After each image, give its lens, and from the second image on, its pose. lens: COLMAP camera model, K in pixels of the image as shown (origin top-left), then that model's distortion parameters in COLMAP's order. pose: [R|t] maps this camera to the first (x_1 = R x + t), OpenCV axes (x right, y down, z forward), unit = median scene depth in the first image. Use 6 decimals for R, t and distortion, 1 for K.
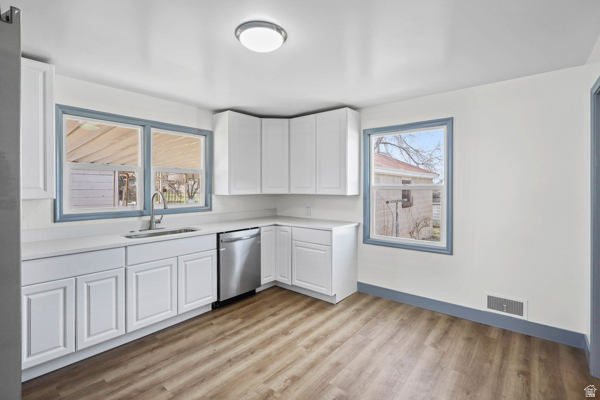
lens RADIAL K [[275.7, 0, 298.6], [0, 275.7, 187.4], [0, 0, 1]] dist [0.001090, -0.000022]
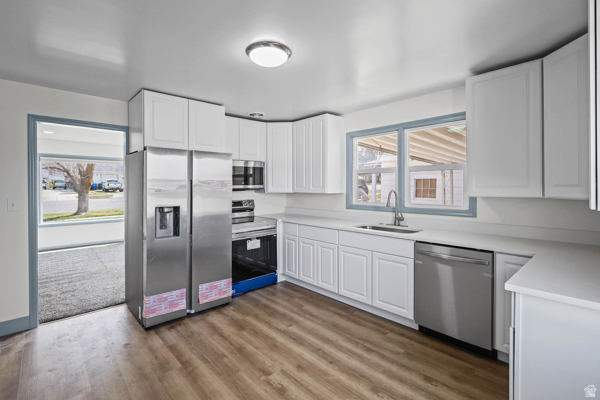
lens RADIAL K [[275.7, 0, 298.6], [0, 275.7, 187.4], [0, 0, 1]] dist [0.001090, -0.000022]
pose [[-0.108305, 0.002882, -0.994114, 0.700275], [0.001845, 0.999995, 0.002698, 0.000981], [0.994116, -0.001542, -0.108309, 0.894870]]
